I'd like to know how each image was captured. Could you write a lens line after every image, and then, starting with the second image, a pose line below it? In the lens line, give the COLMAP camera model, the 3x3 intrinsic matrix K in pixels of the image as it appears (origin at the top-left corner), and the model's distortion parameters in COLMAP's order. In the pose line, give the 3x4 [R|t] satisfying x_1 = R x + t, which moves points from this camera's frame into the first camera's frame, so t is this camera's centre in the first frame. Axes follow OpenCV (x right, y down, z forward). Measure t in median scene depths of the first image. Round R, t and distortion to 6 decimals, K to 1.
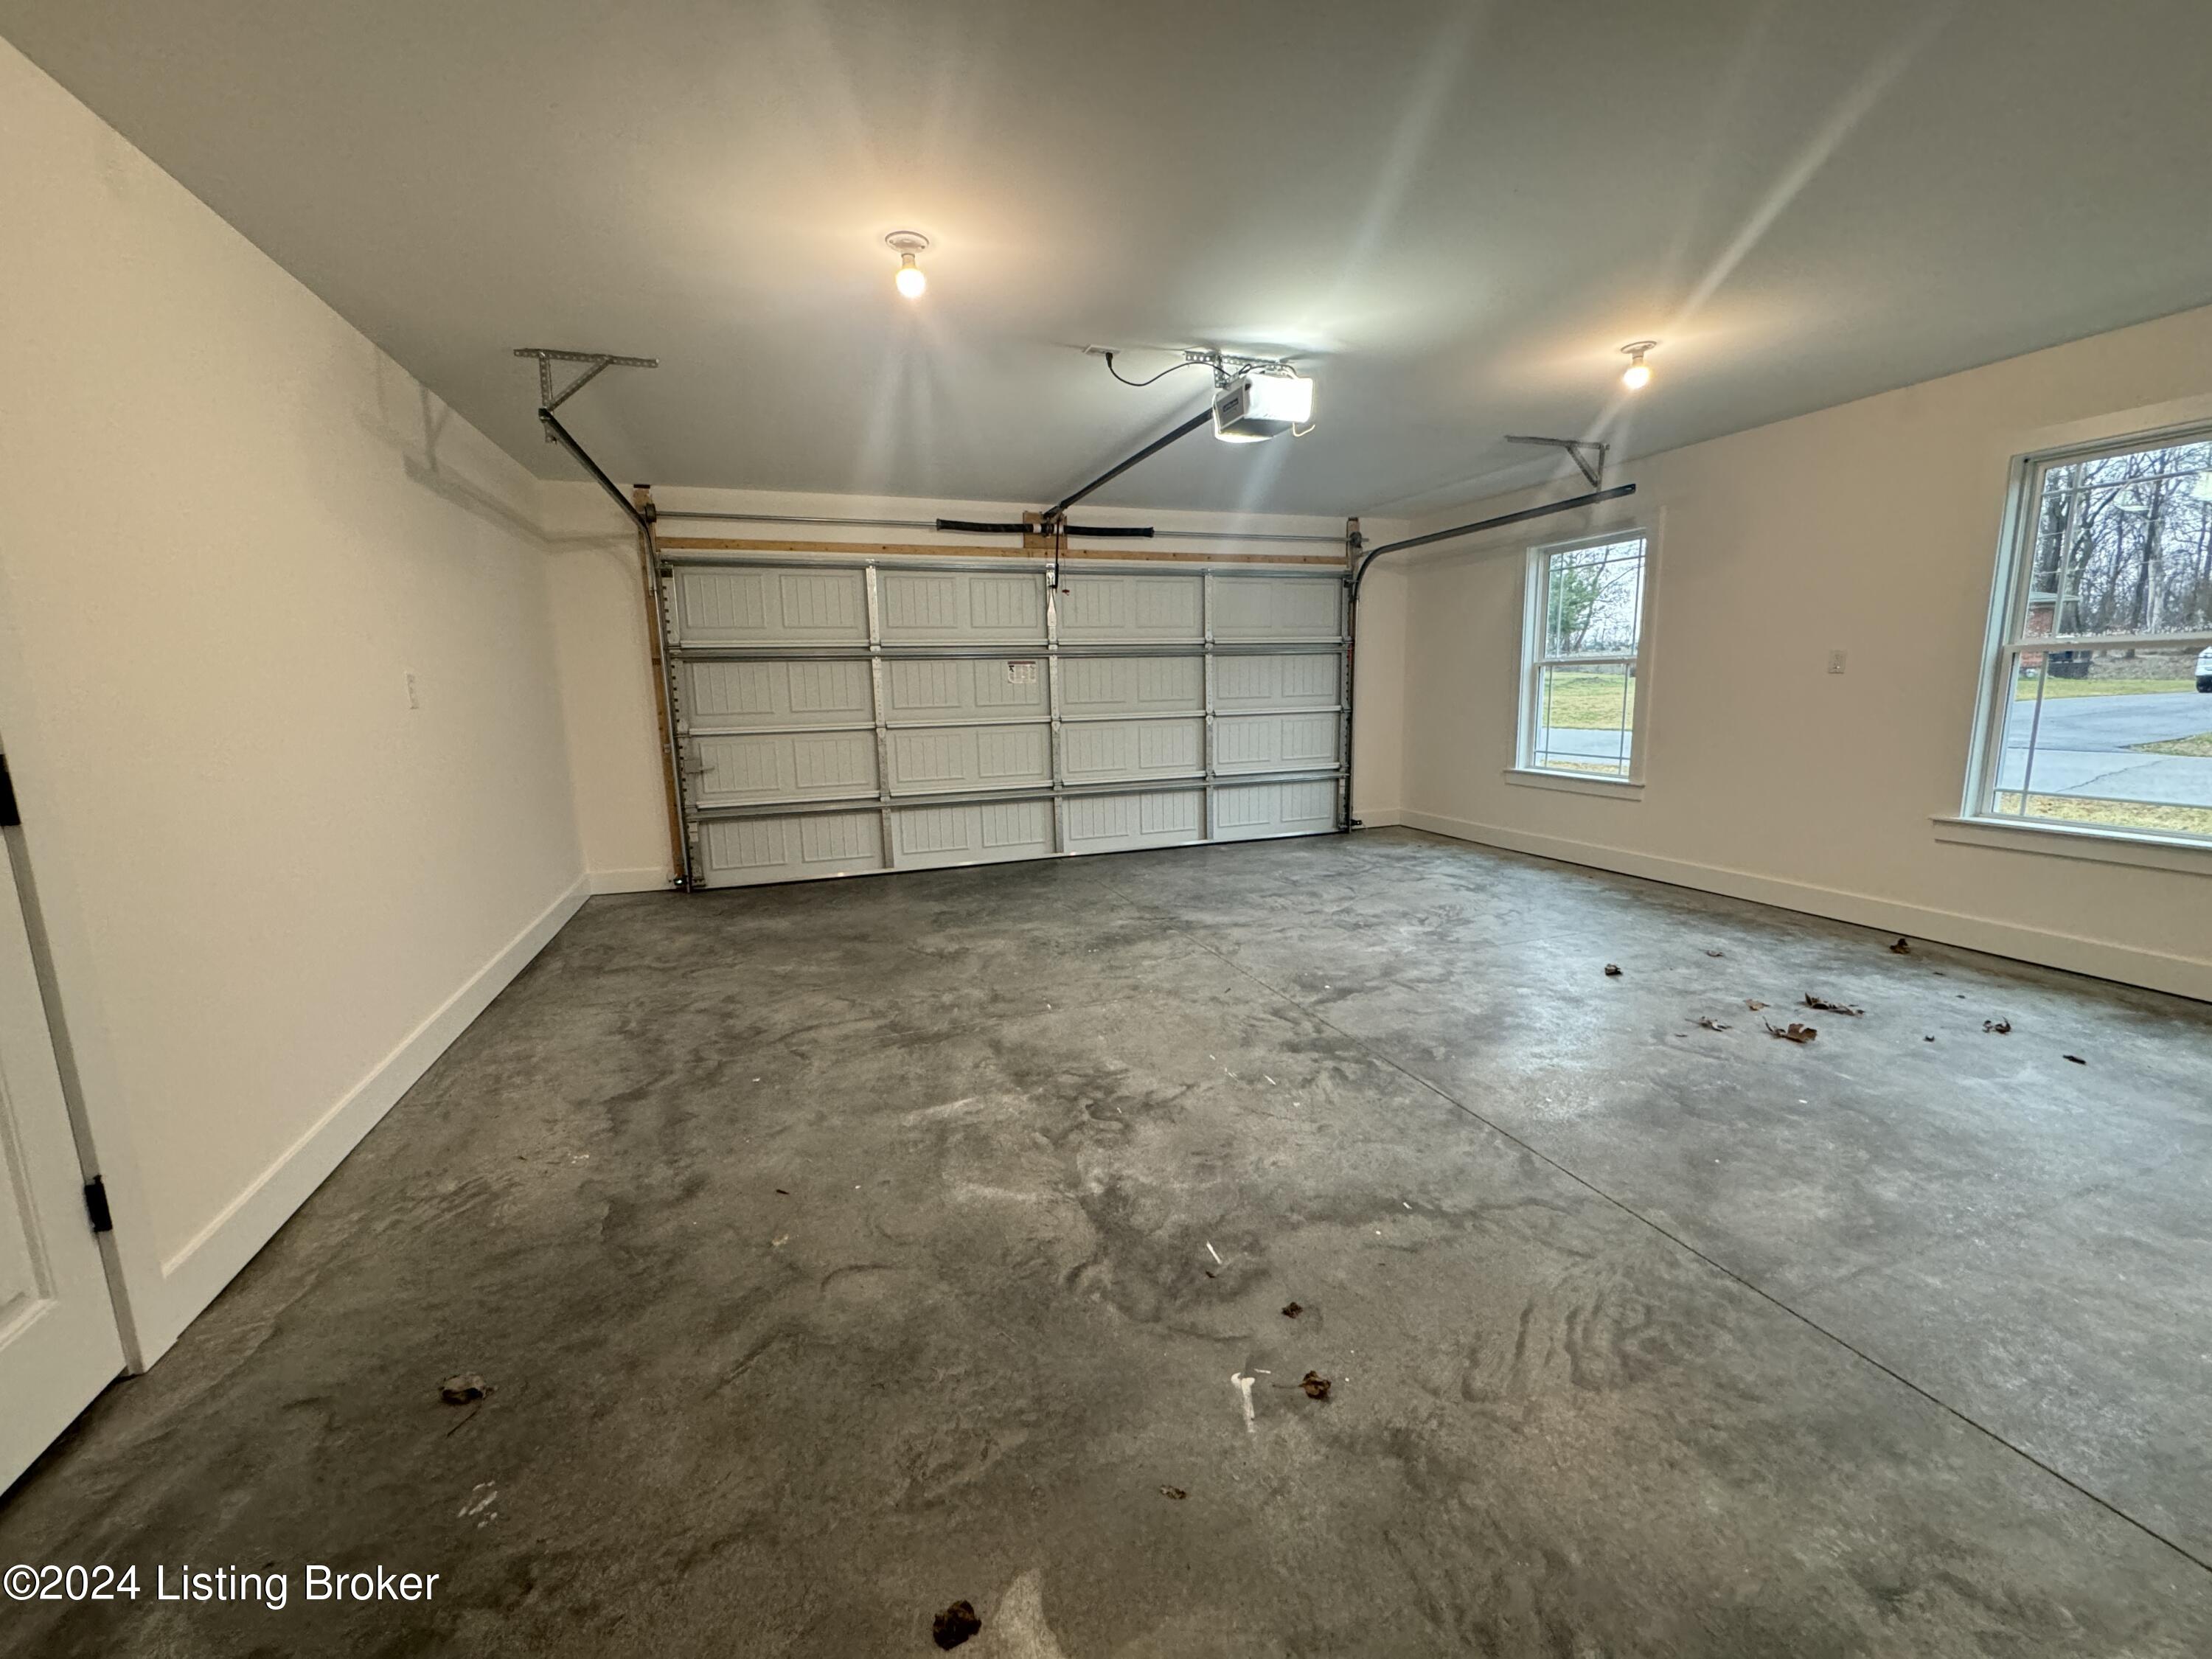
lens RADIAL K [[880.6, 0, 1104.1], [0, 880.6, 829.4], [0, 0, 1]] dist [-0.003416, 0.000713]
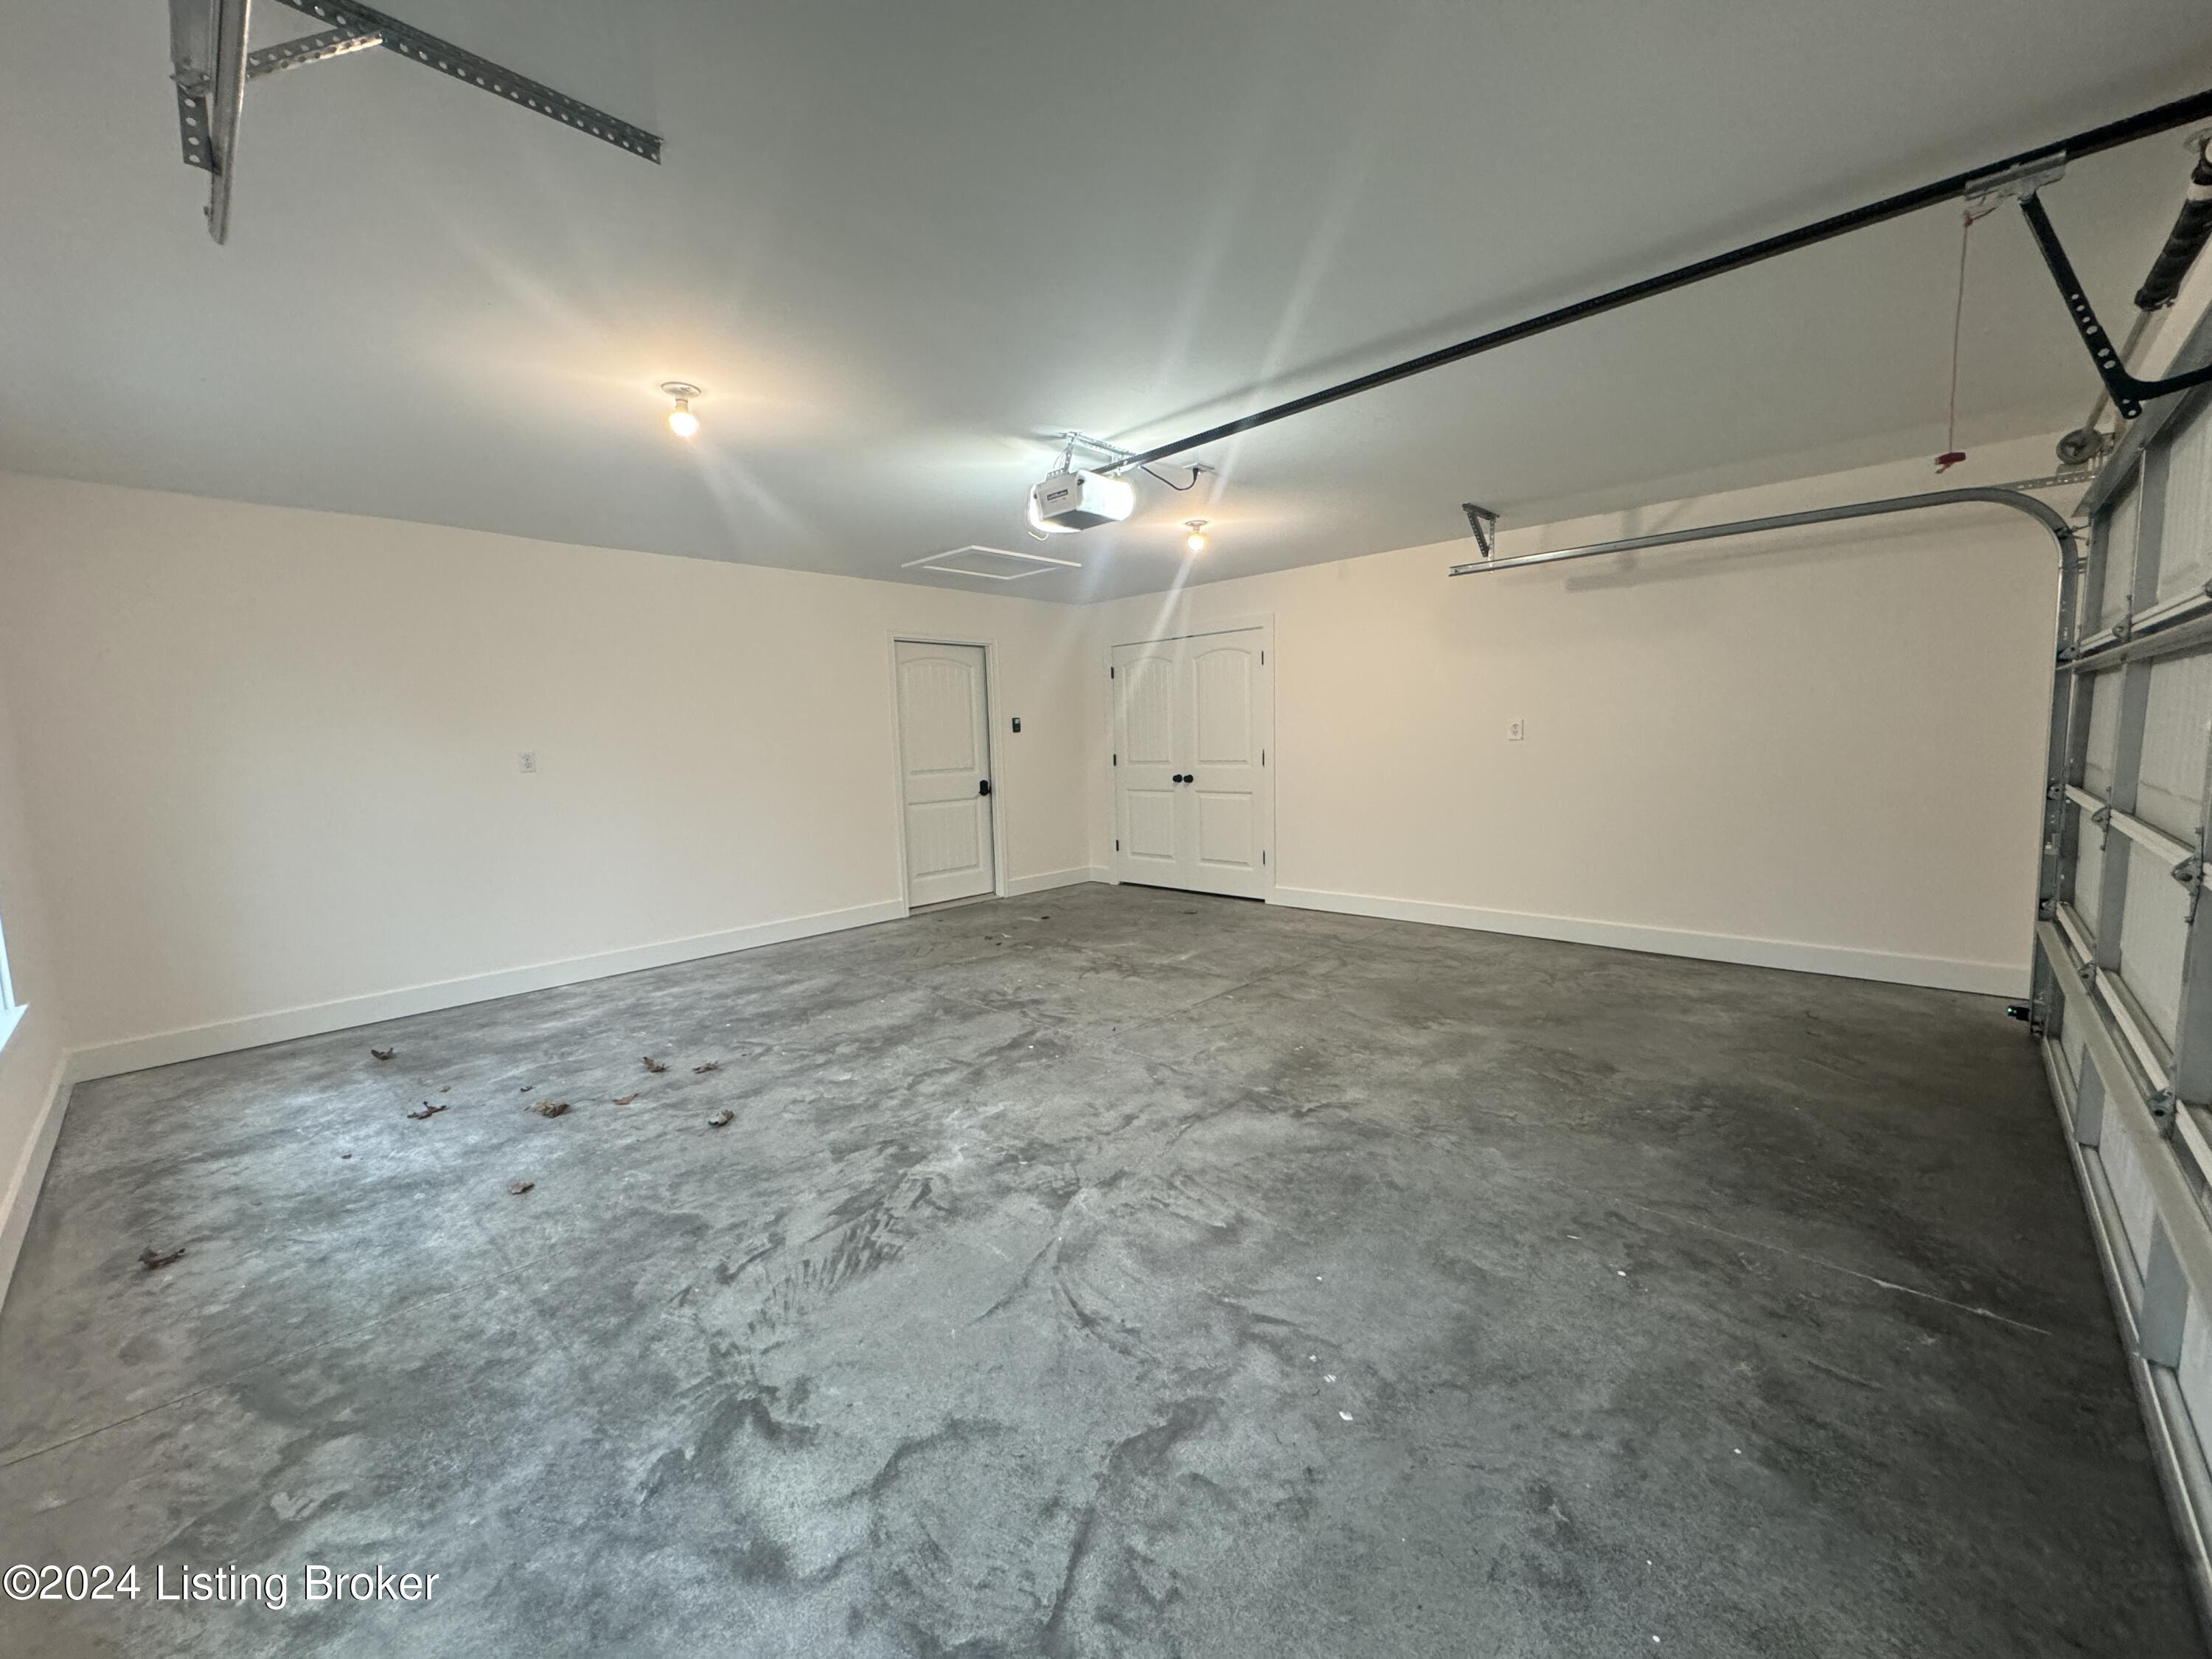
lens RADIAL K [[880.6, 0, 1104.1], [0, 880.6, 829.4], [0, 0, 1]] dist [-0.003416, 0.000713]
pose [[-0.890763, 0.096301, -0.444147, 0.610291], [-0.026482, 0.964633, 0.262264, -0.343355], [0.453695, 0.245377, -0.856709, 1.853839]]
